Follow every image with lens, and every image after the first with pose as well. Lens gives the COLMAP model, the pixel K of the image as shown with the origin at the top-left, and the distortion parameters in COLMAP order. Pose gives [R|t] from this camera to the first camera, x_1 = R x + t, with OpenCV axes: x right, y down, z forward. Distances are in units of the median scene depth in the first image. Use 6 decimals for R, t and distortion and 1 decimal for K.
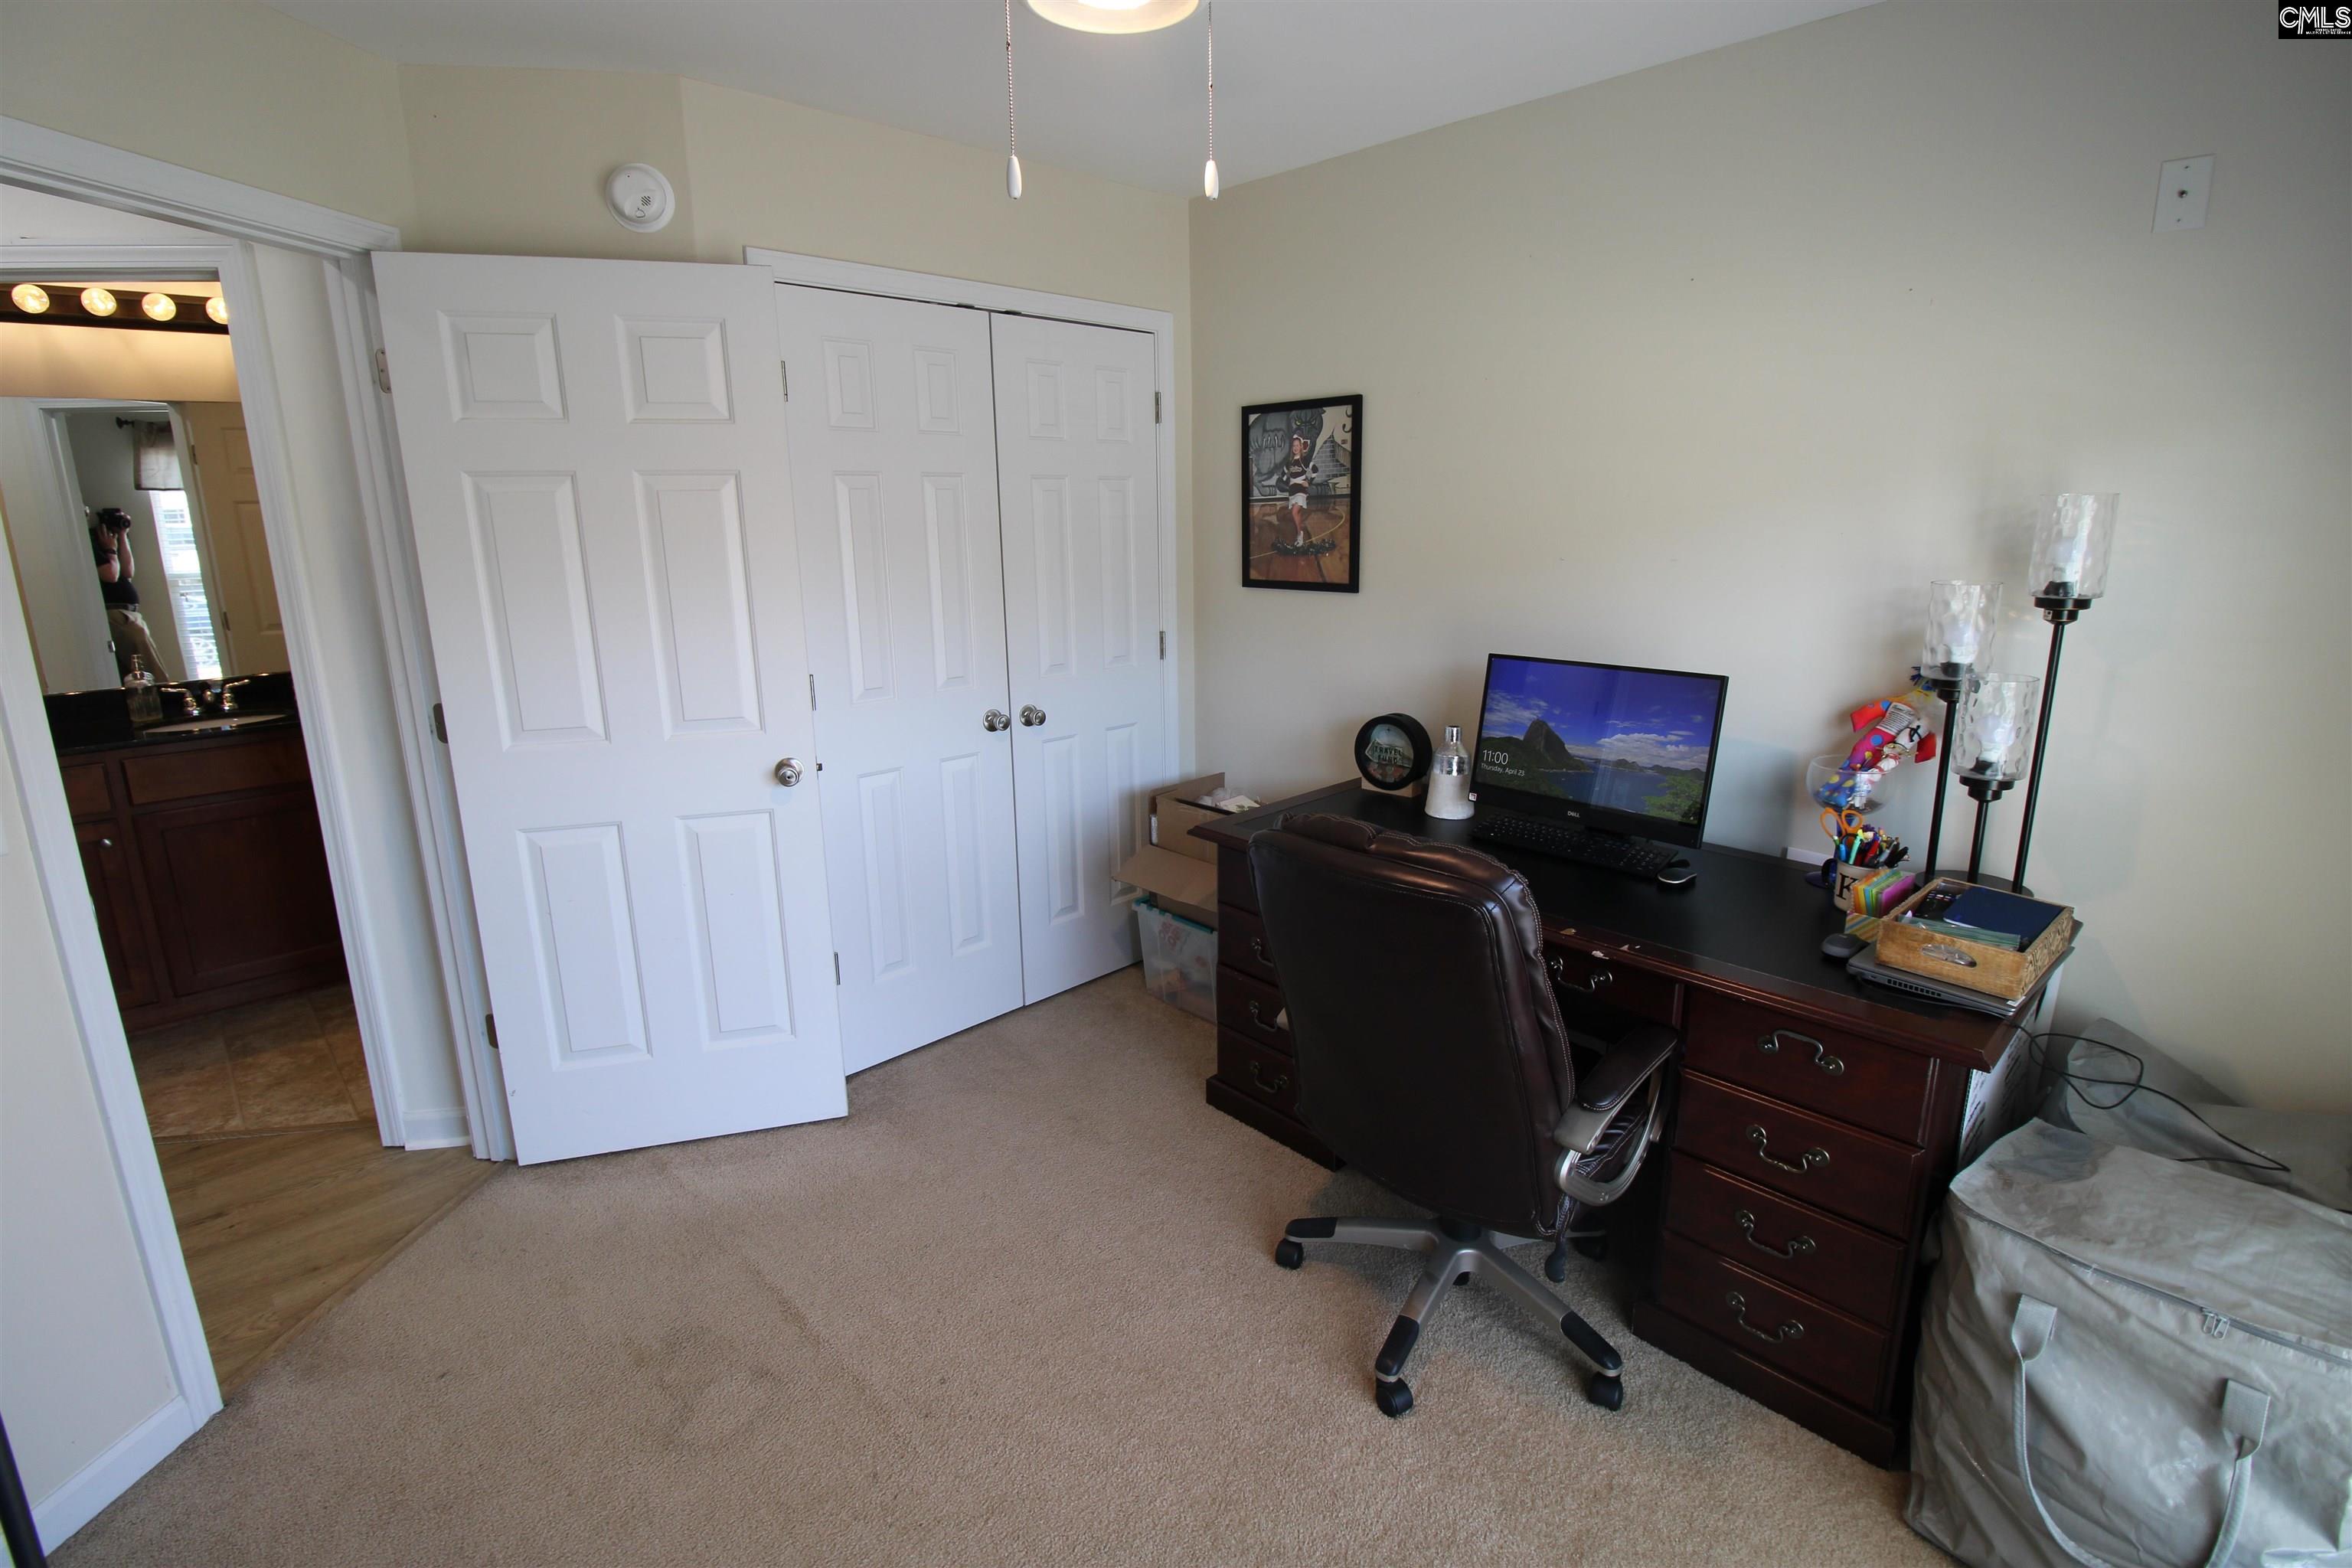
lens RADIAL K [[1084.8, 0, 1179.9], [0, 1084.8, 779.5], [0, 0, 1]] dist [-0.005269, -0.009018]
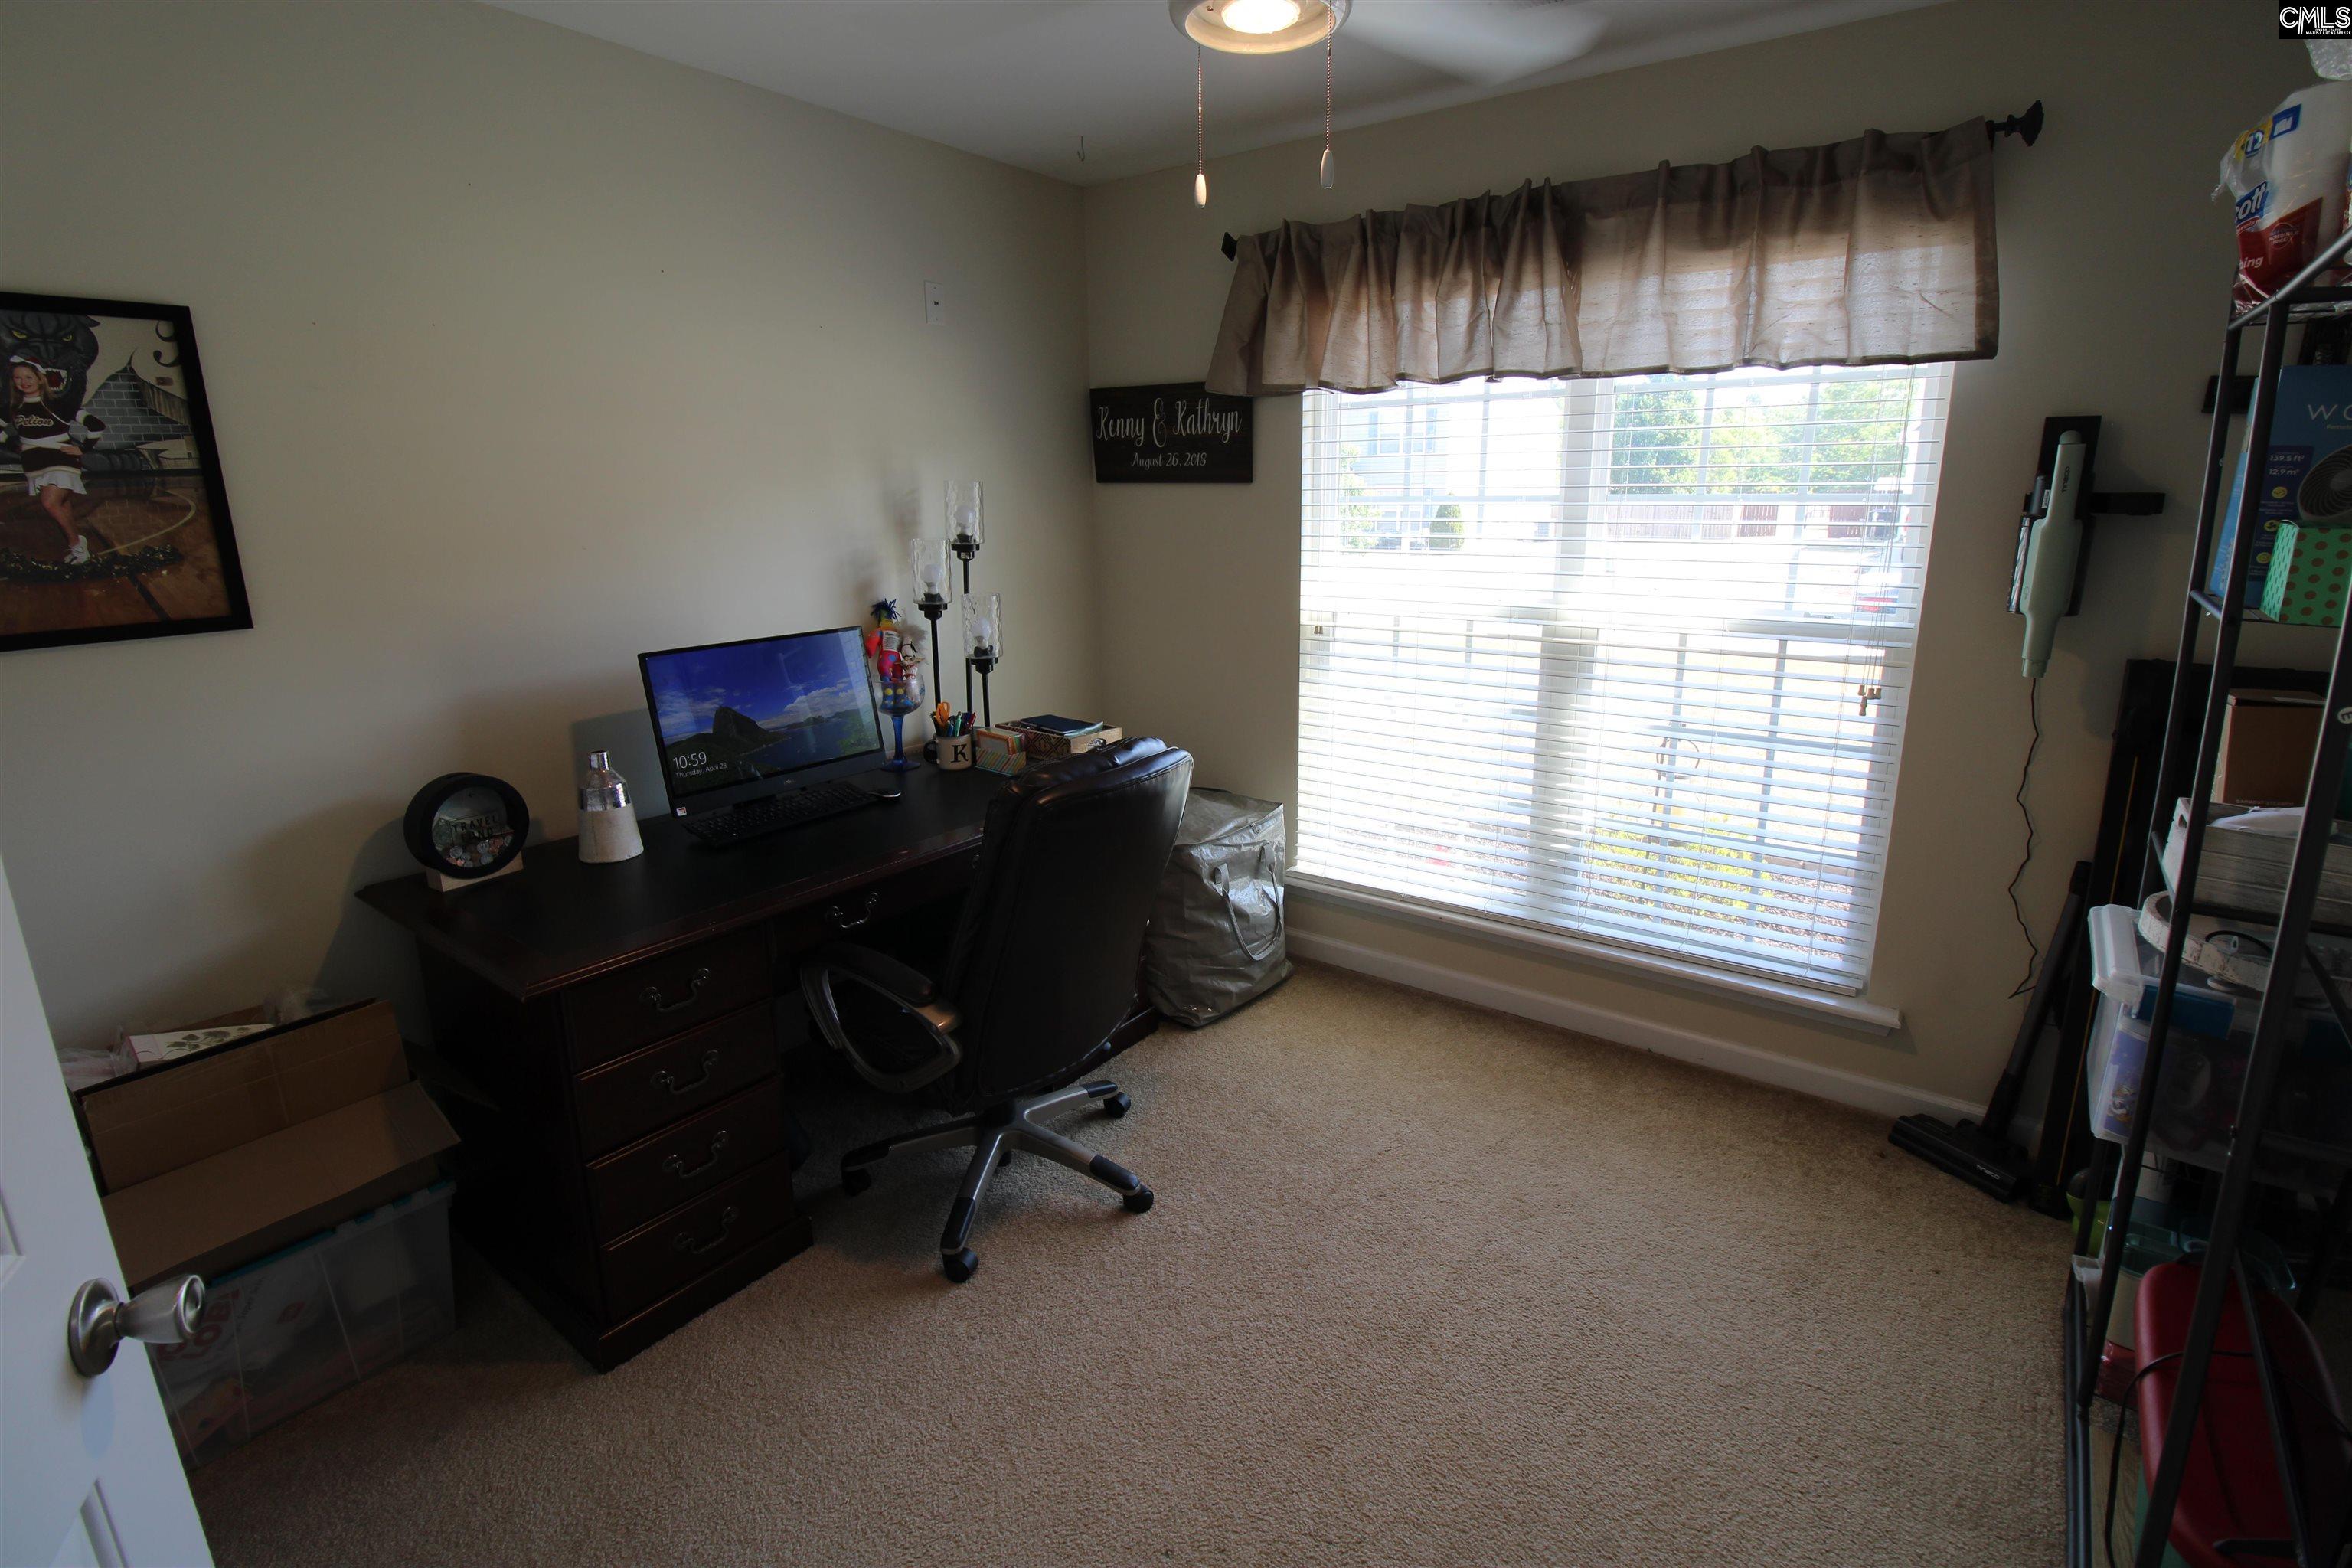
lens RADIAL K [[1084.8, 0, 1168.8], [0, 1084.8, 766.9], [0, 0, 1]] dist [-0.005269, -0.009018]
pose [[-0.168966, -0.235864, 0.956984, -0.545336], [0.245151, 0.930374, 0.272590, -0.138275], [-0.954647, 0.280664, -0.099380, 0.585849]]
